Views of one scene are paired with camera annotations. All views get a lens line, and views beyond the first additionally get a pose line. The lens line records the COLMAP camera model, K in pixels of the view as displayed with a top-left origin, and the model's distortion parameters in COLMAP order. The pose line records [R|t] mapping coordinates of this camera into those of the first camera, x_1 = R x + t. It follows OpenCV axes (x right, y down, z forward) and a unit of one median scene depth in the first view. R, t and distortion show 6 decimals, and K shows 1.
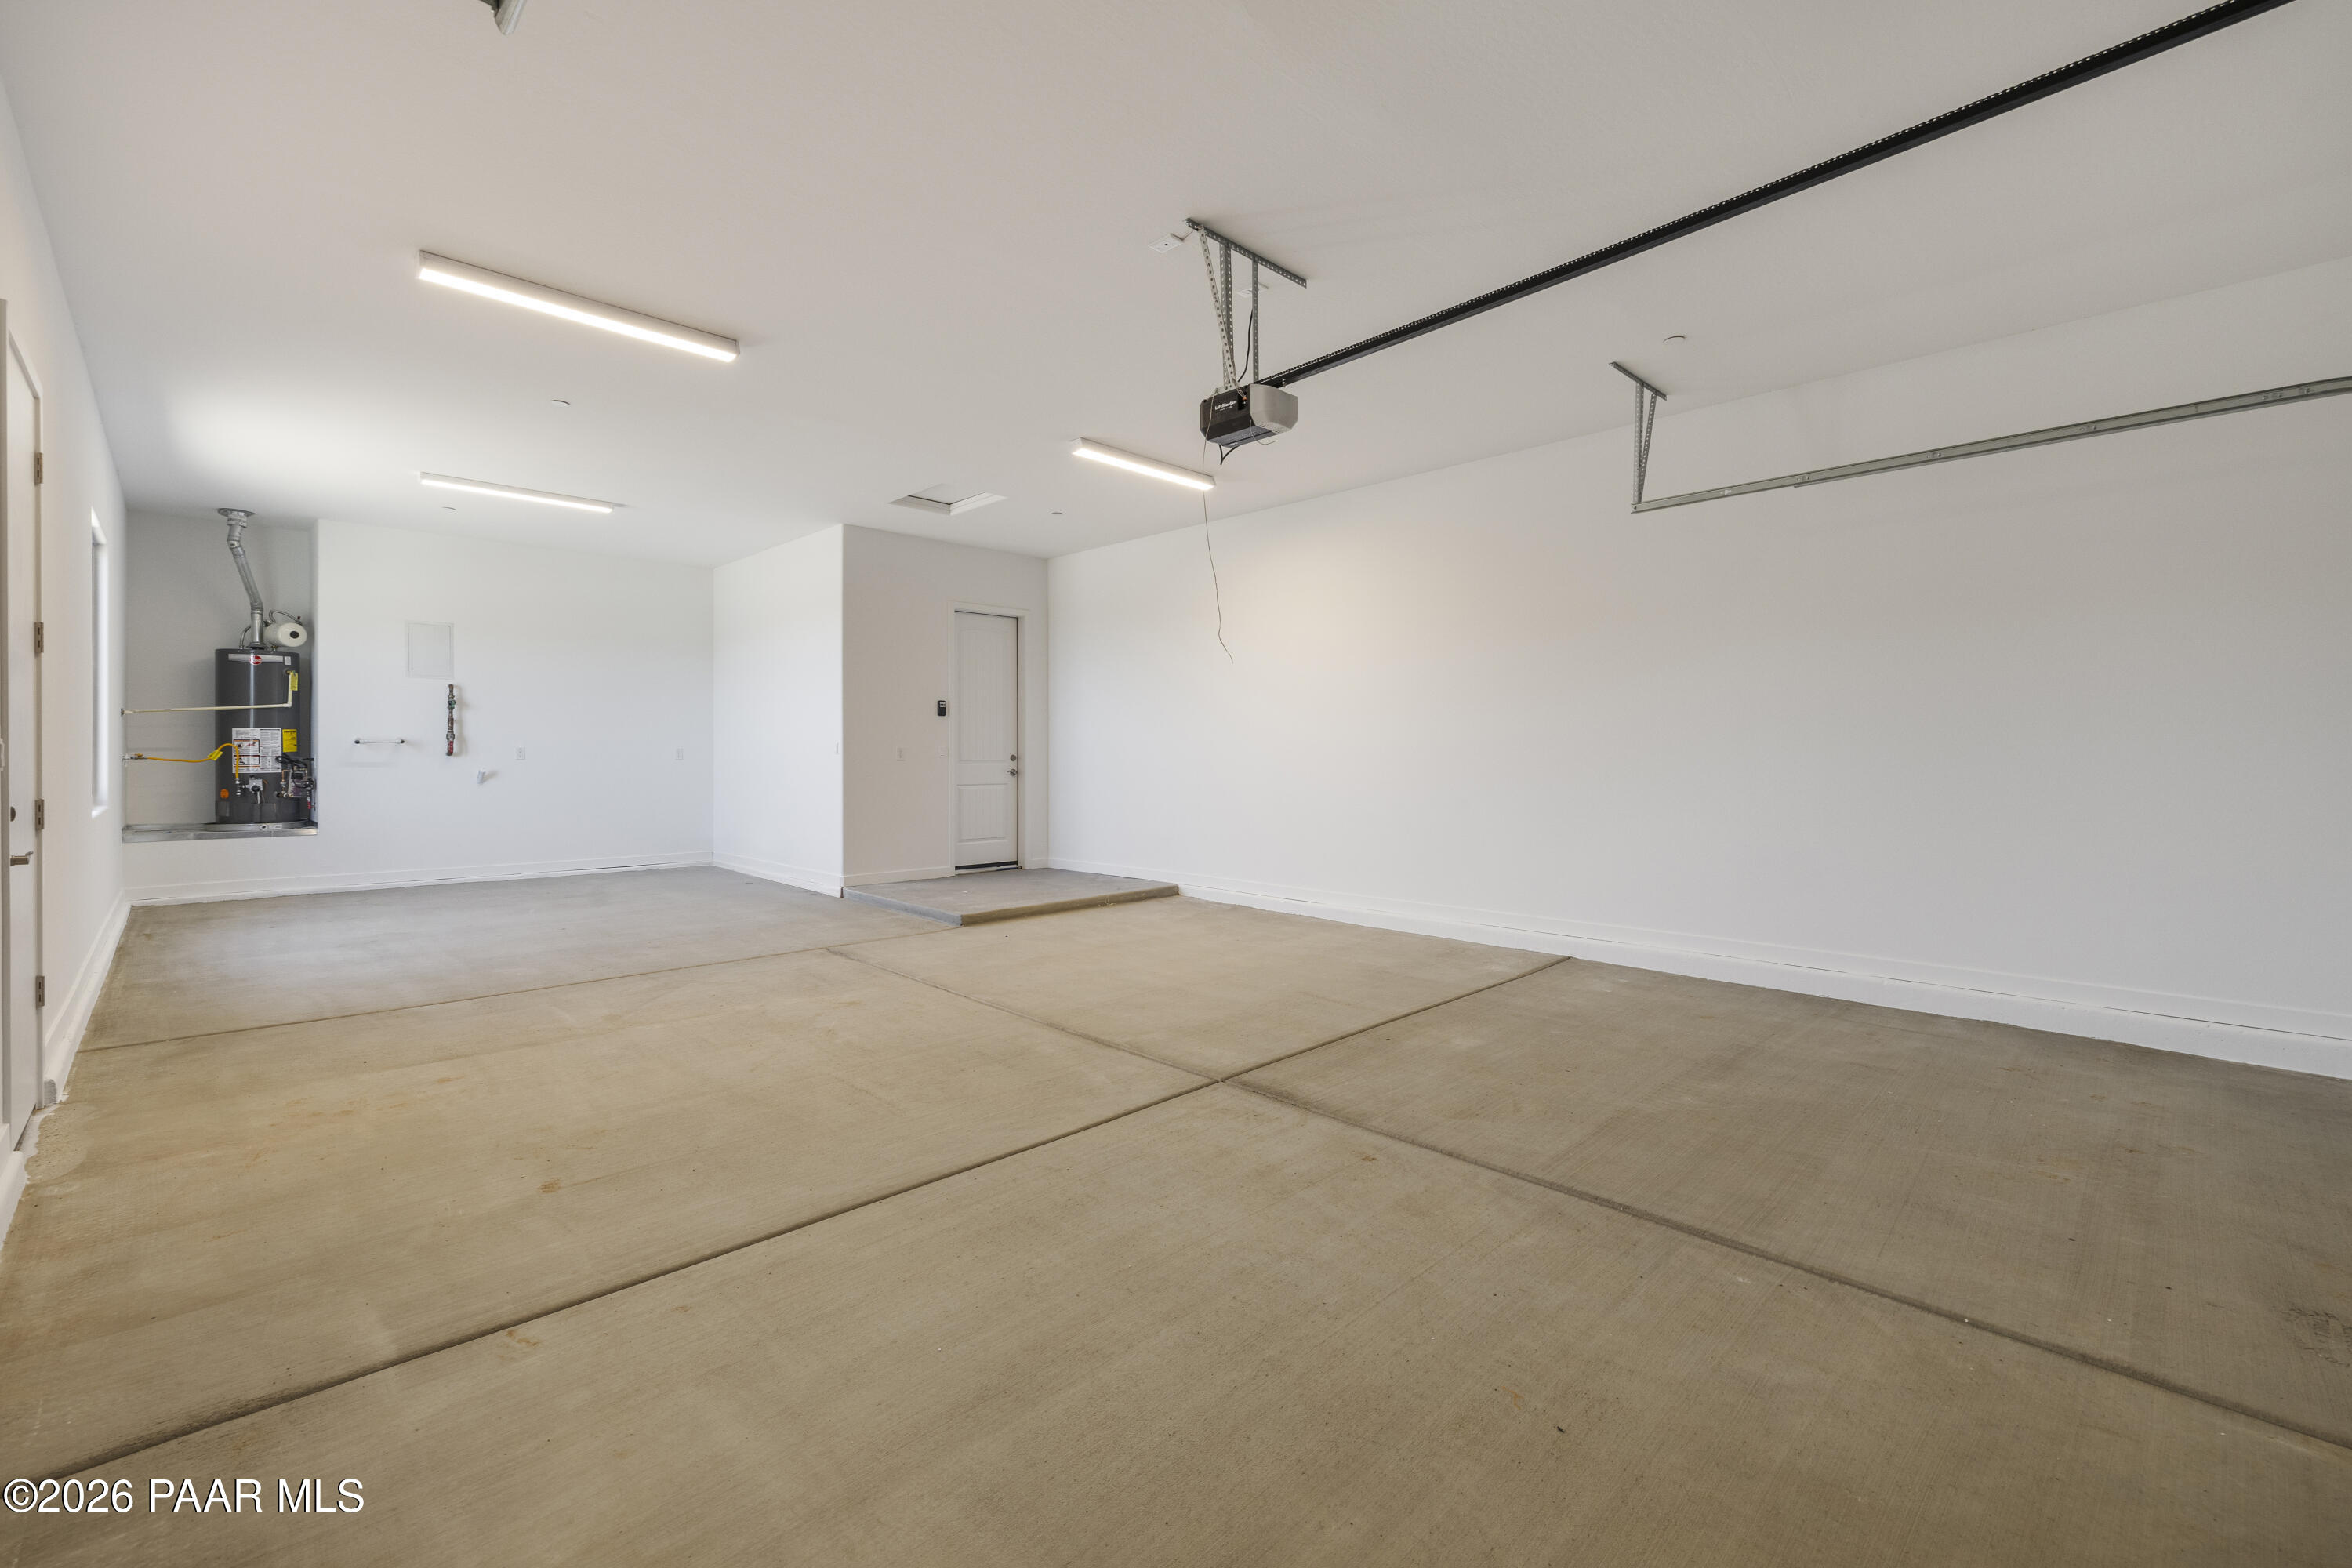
lens RADIAL K [[1016.2, 0, 1186.6], [0, 1016.2, 750.9], [0, 0, 1]] dist [-0.002636, -0.000221]
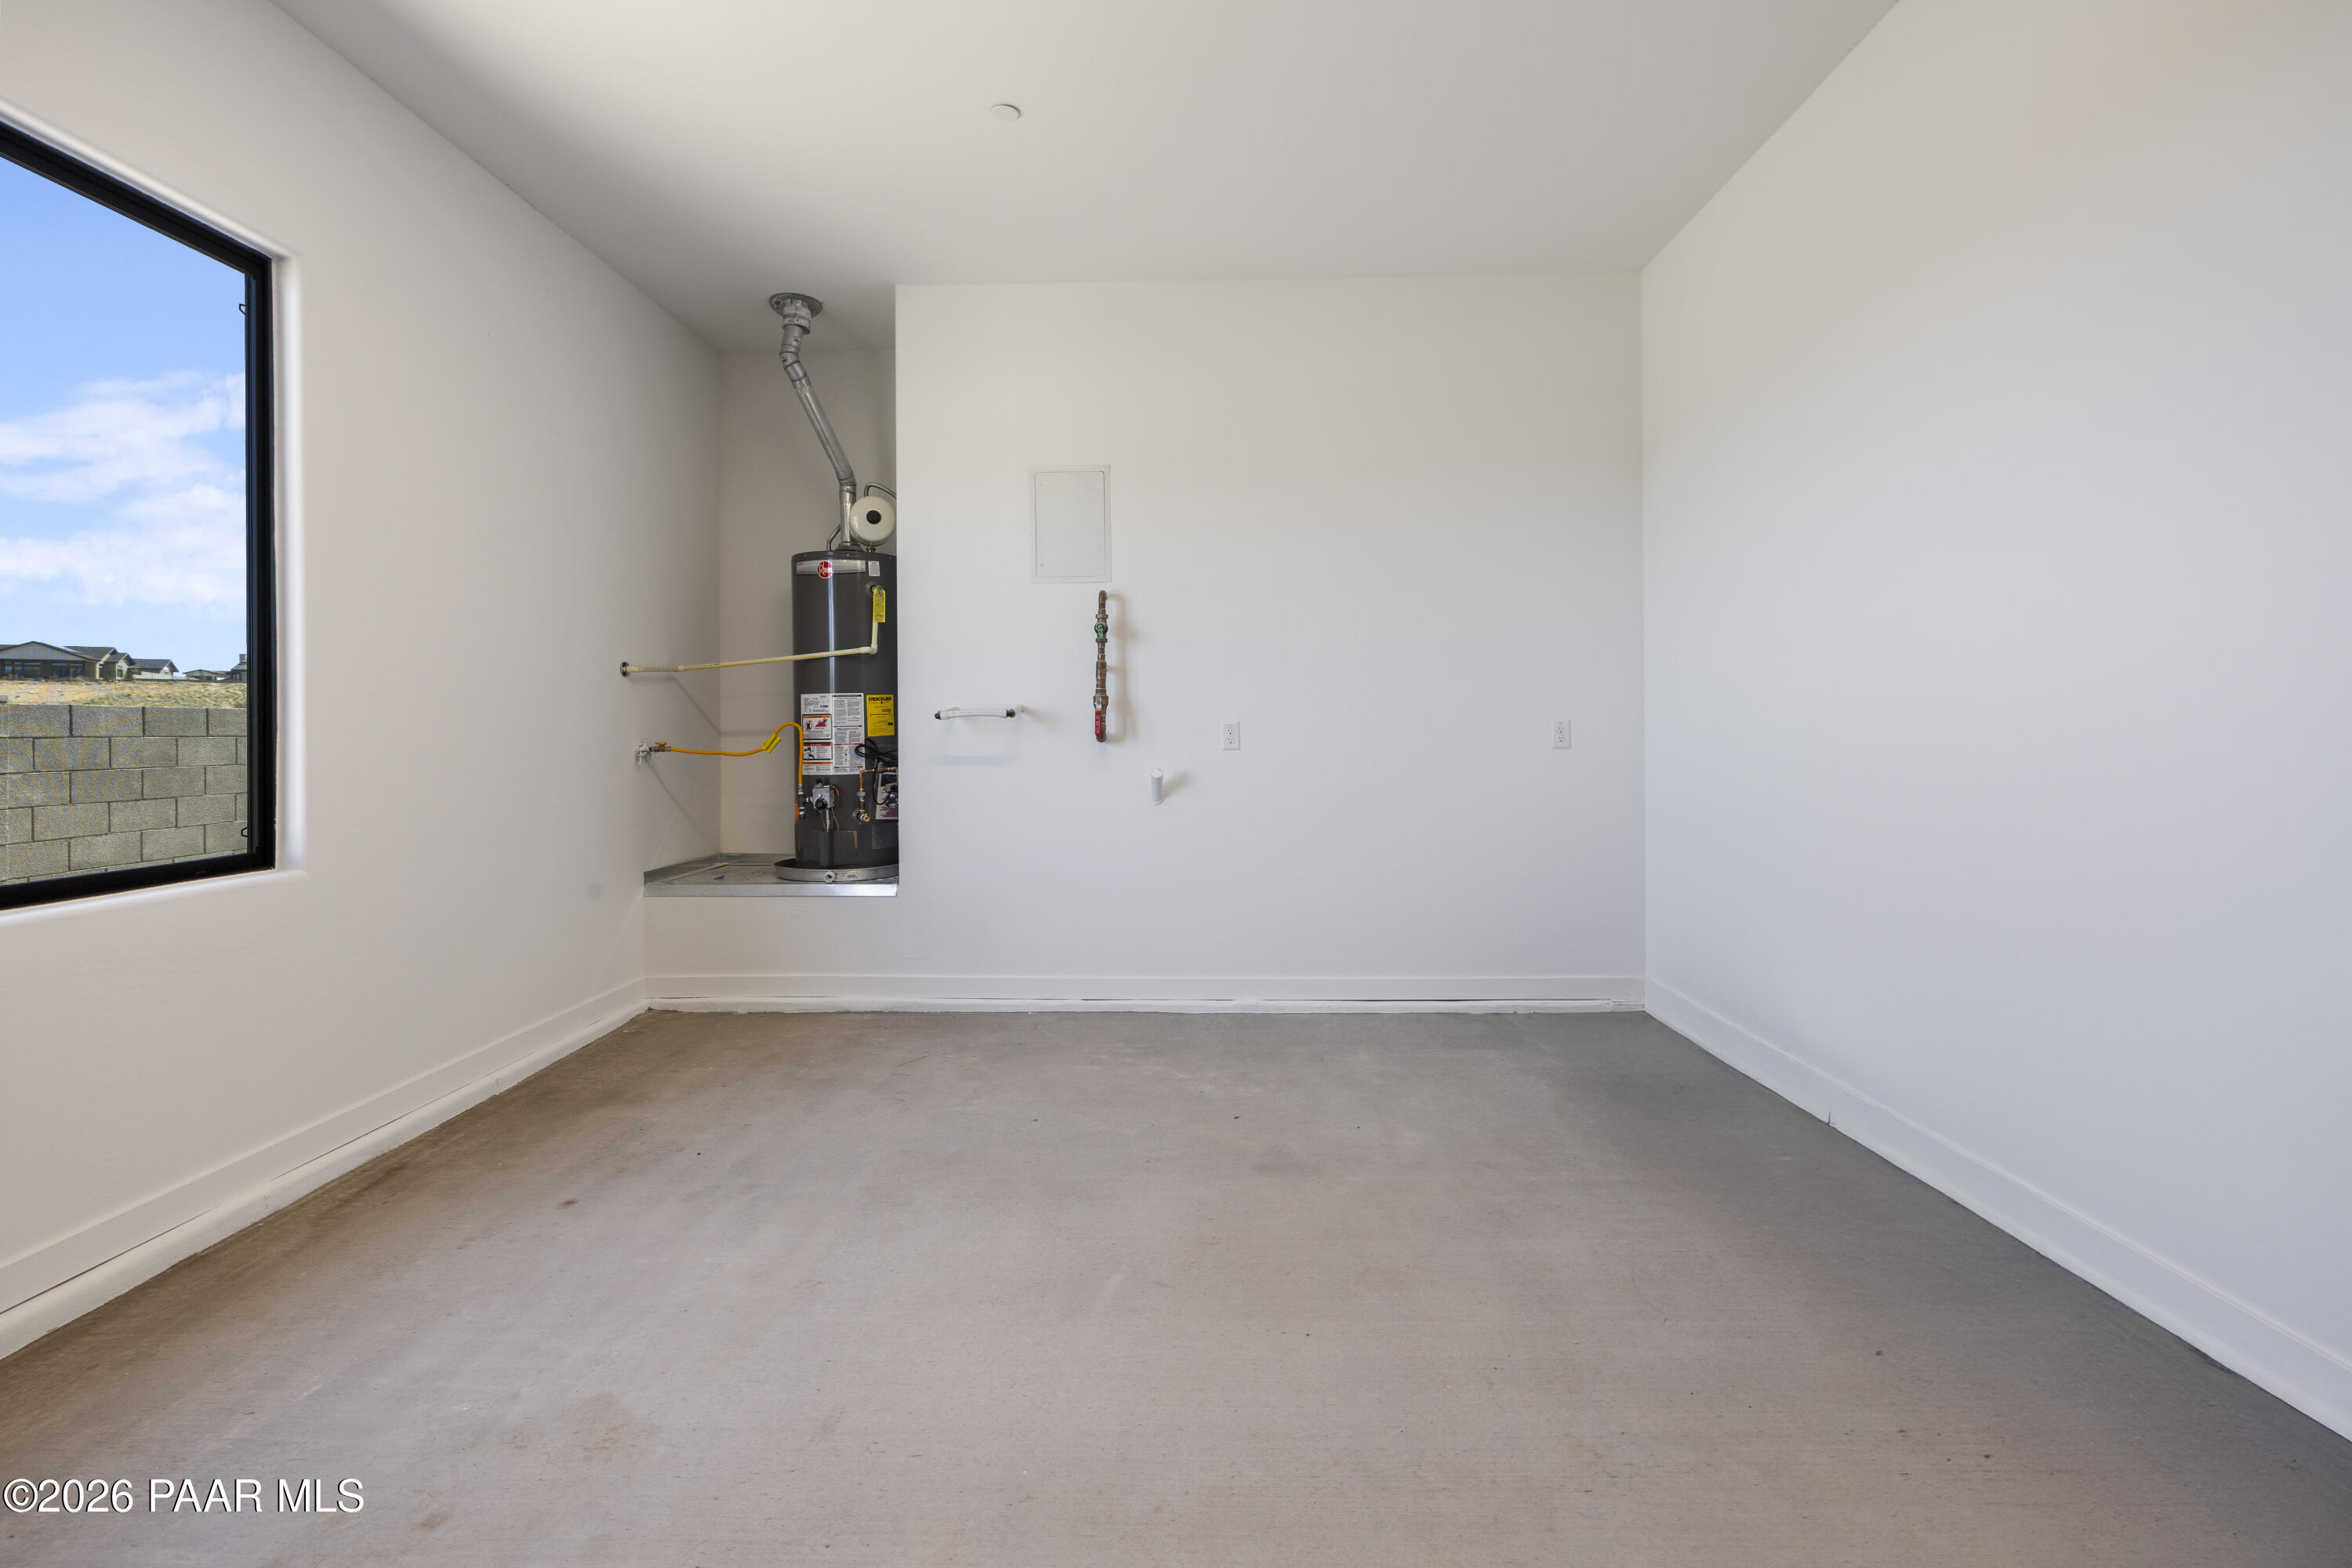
lens RADIAL K [[1016.2, 0, 1184.8], [0, 1016.2, 728.6], [0, 0, 1]] dist [-0.002636, -0.000221]
pose [[0.699982, -0.007716, -0.714119, -0.381558], [0.010278, 0.999947, -0.000730, -0.000752], [0.714086, -0.006828, 0.700024, 0.736308]]
